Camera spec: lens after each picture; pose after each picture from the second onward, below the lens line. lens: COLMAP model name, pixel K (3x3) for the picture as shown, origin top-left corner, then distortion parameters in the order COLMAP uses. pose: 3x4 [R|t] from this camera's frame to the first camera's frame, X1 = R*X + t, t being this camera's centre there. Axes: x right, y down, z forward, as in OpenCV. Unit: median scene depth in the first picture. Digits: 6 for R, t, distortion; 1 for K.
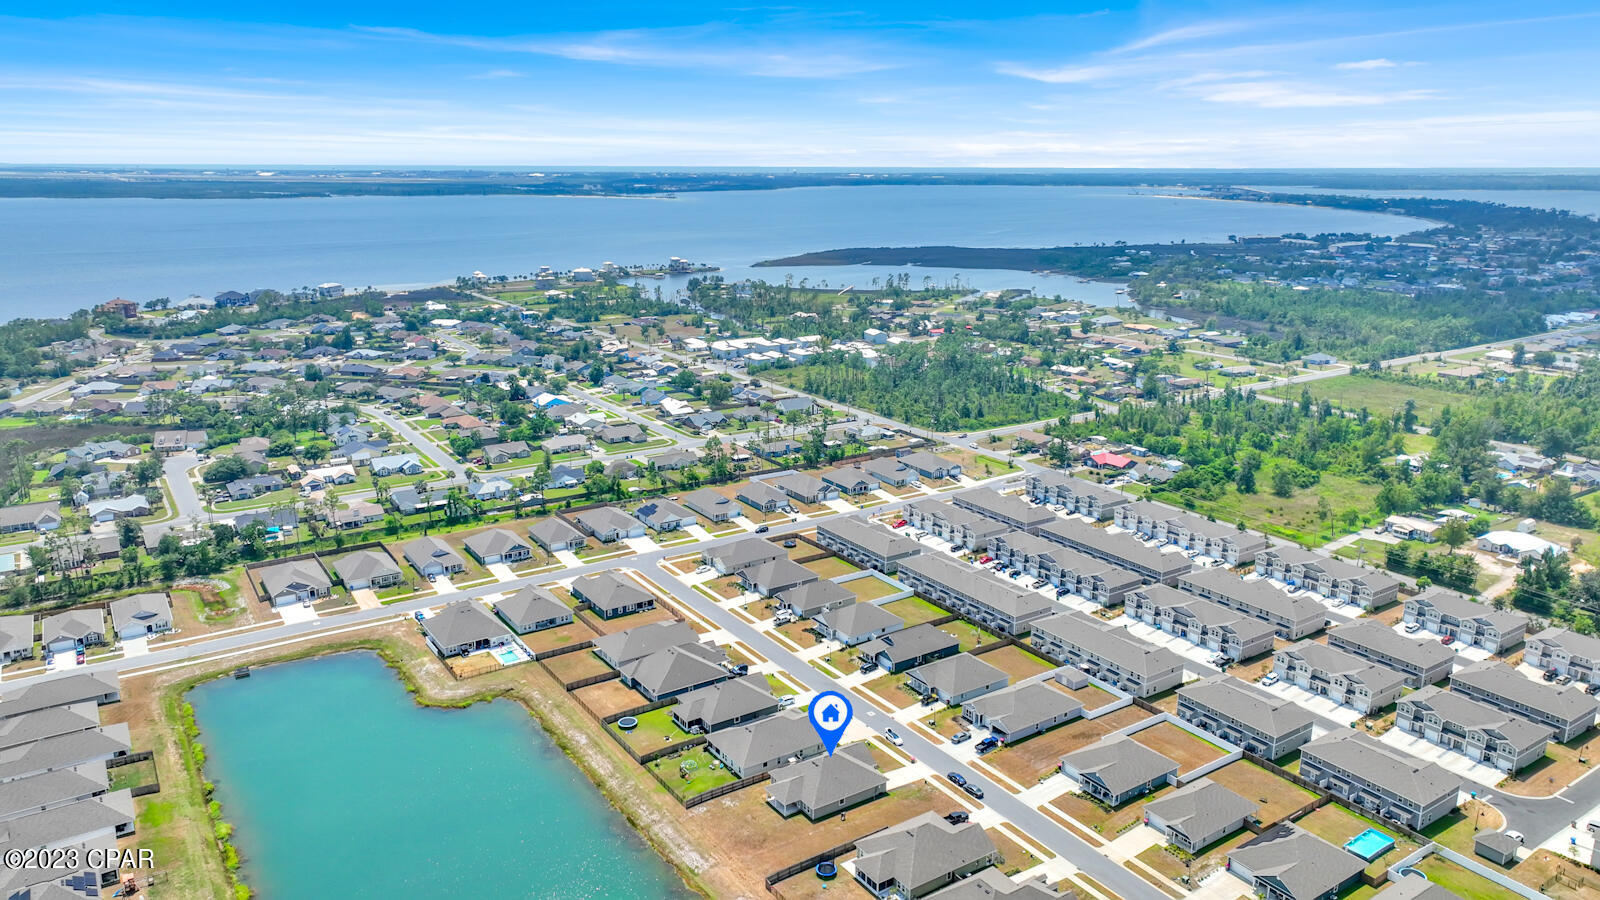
lens RADIAL K [[1124.7, 0, 800.0], [0, 1124.7, 450.0], [0, 0, 1]] dist [0.006252, 0.005799]
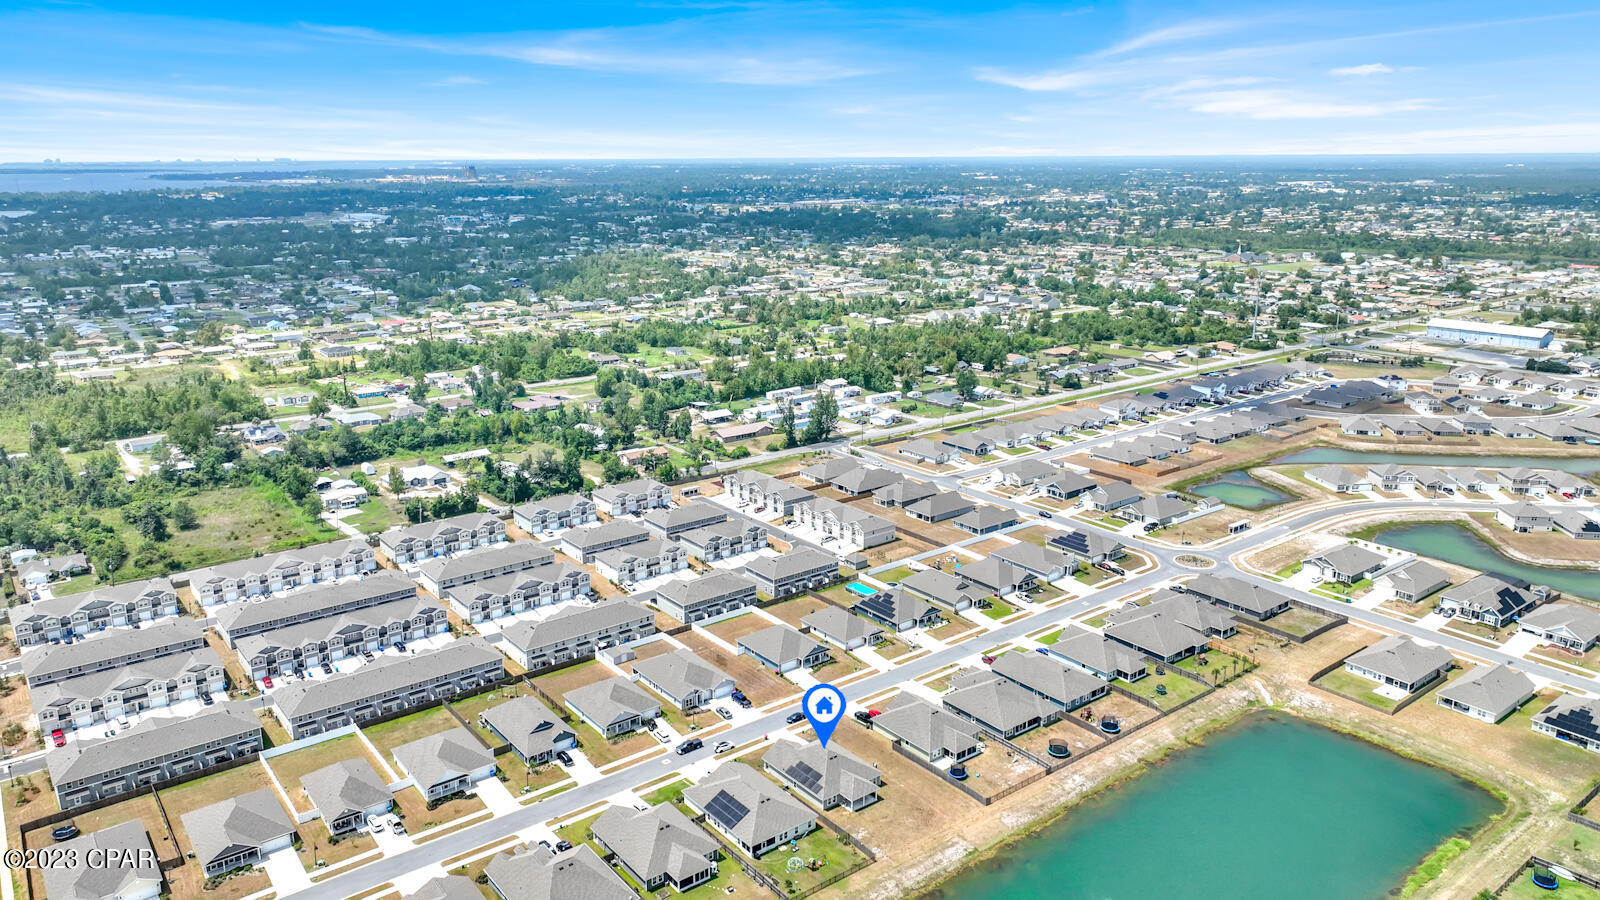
lens RADIAL K [[1109.5, 0, 801.8], [0, 1109.5, 483.5], [0, 0, 1]] dist [0.011881, 0.004151]
pose [[-0.065166, -0.291029, 0.954492, -0.564189], [0.257823, 0.919137, 0.297851, -0.165703], [-0.963992, 0.265500, 0.015137, 0.612304]]
